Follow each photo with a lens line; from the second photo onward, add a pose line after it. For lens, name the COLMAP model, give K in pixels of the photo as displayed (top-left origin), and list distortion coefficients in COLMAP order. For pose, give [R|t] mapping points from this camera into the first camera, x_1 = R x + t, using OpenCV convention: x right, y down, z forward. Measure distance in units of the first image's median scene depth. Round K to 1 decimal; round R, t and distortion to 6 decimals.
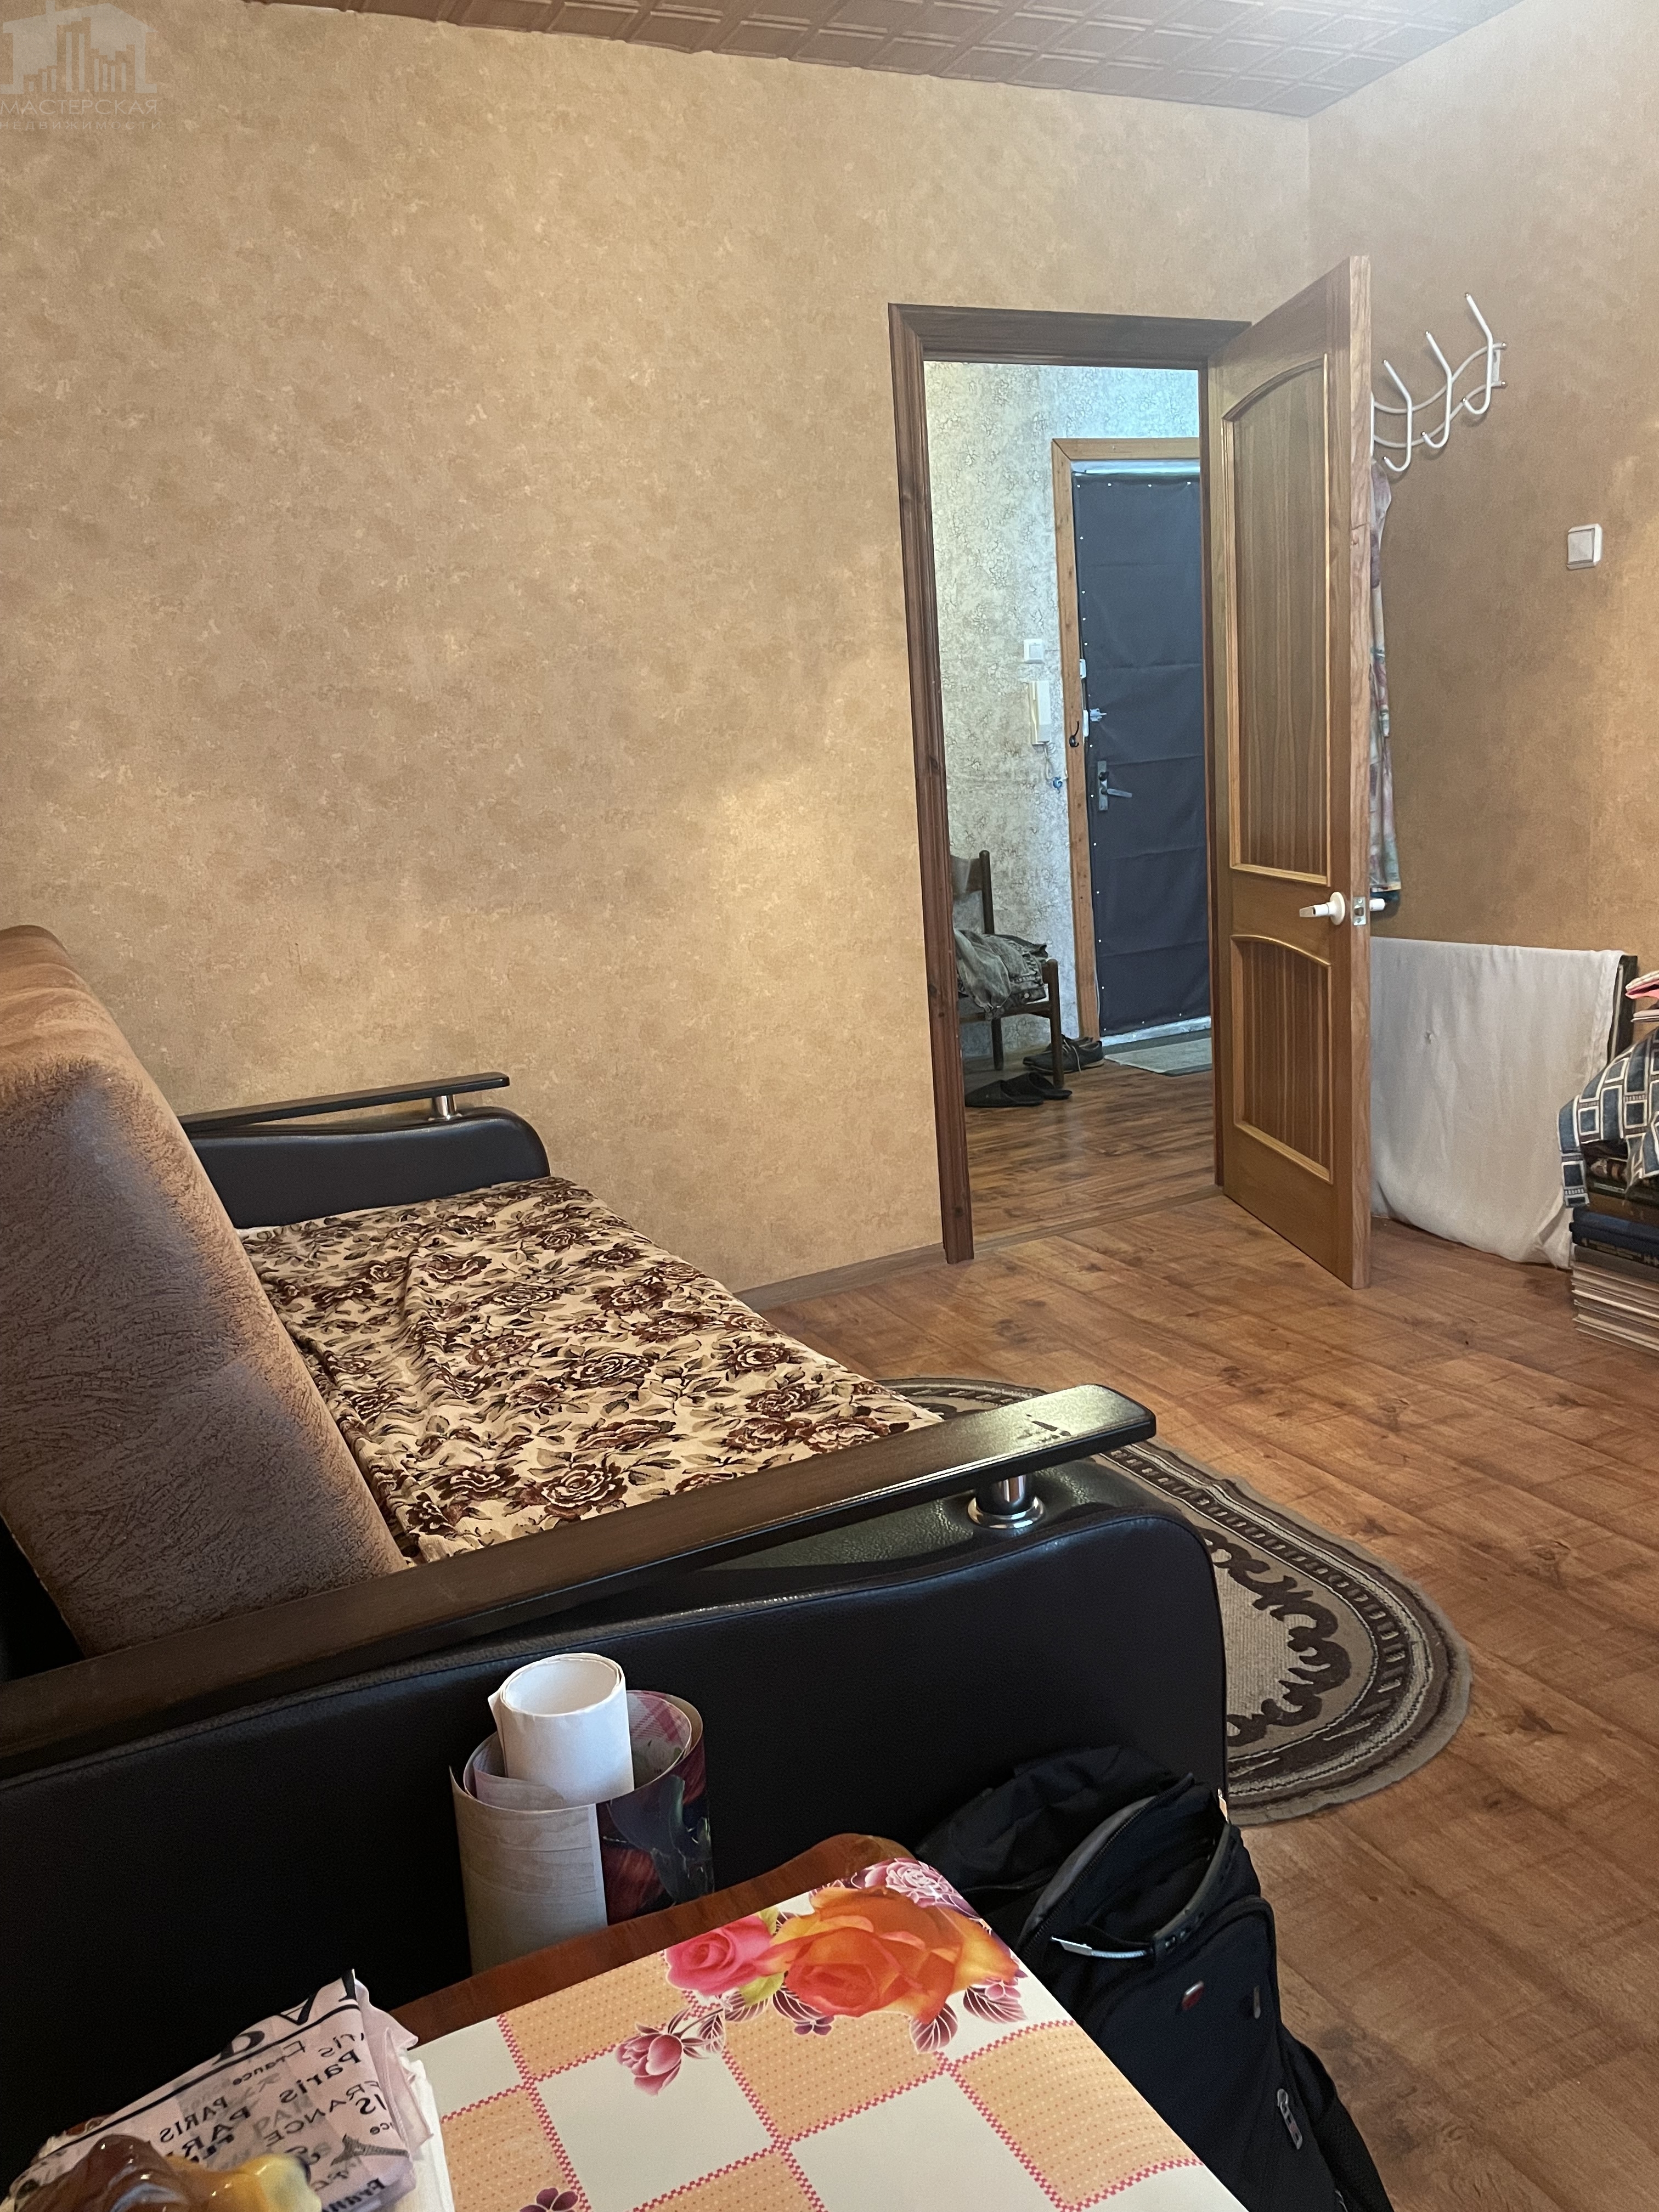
lens RADIAL K [[1661.6, 0, 828.8], [0, 1661.6, 1094.3], [0, 0, 1]] dist [0.087226, -0.112330]
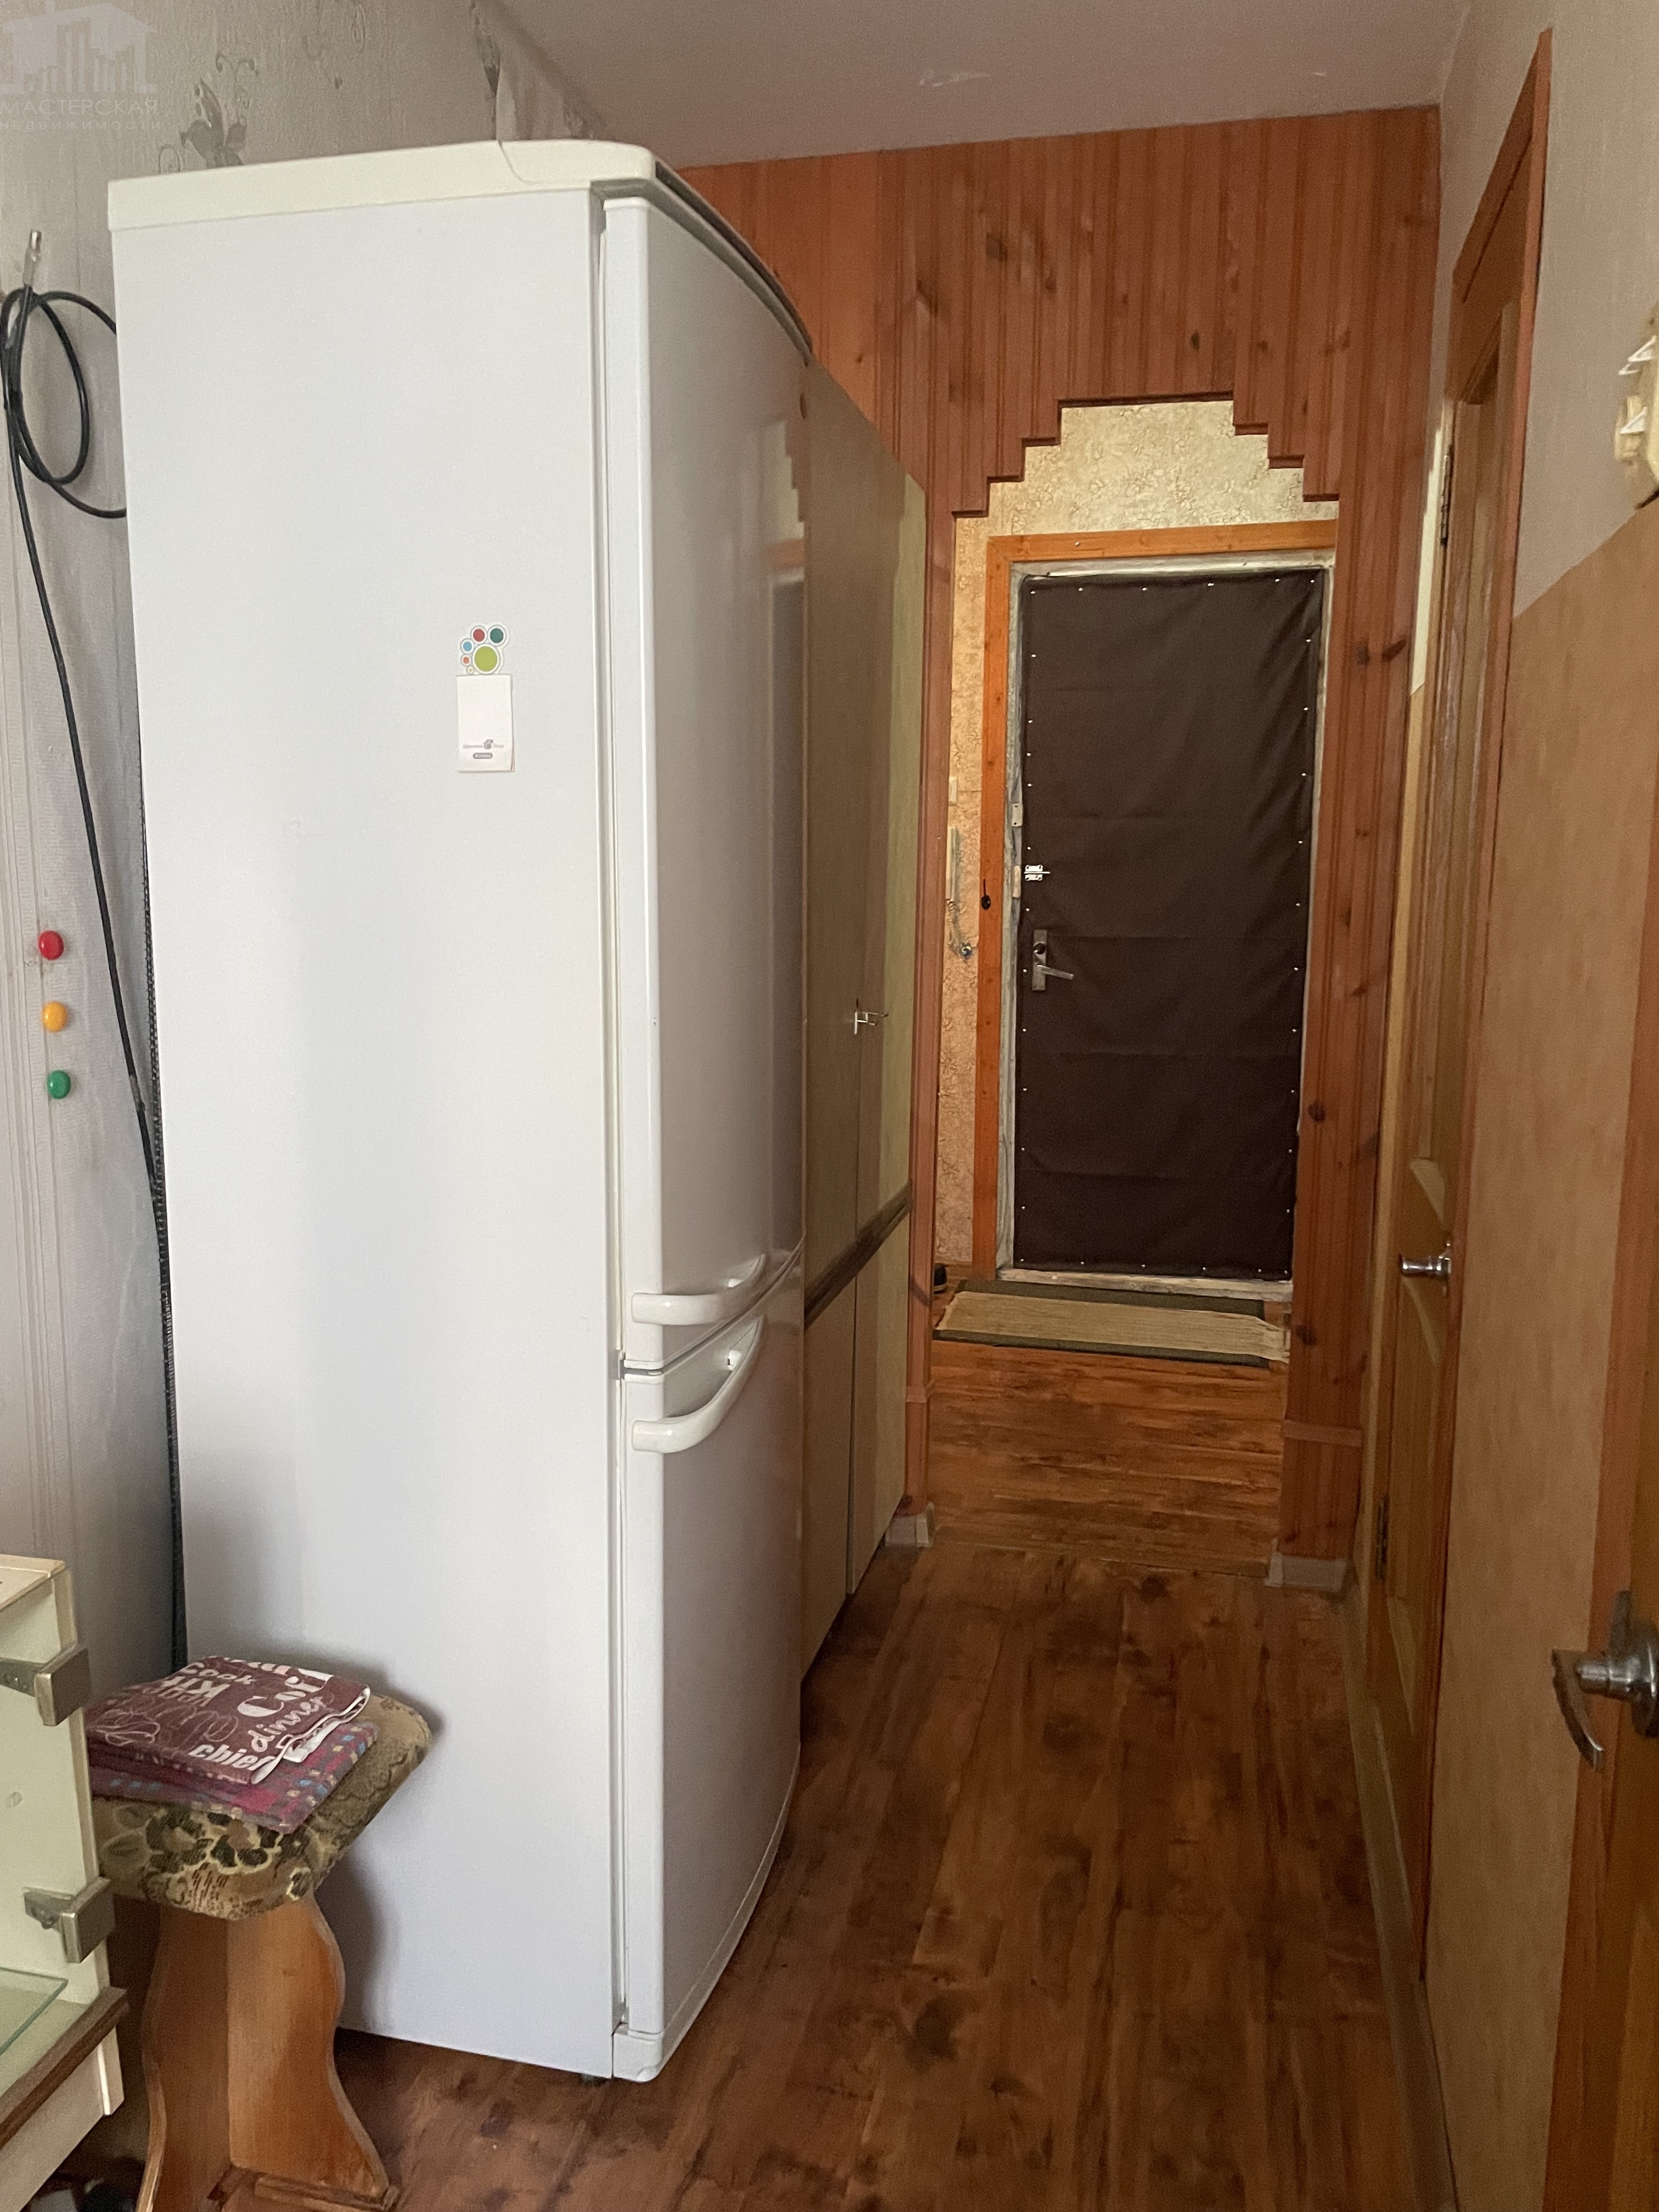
lens RADIAL K [[1661.6, 0, 824.4], [0, 1661.6, 1117.3], [0, 0, 1]] dist [0.087226, -0.112330]
pose [[0.746564, 0.182599, -0.639766, 0.623868], [-0.208165, 0.977429, 0.036058, -0.121113], [0.631909, 0.106258, 0.767724, 0.337324]]
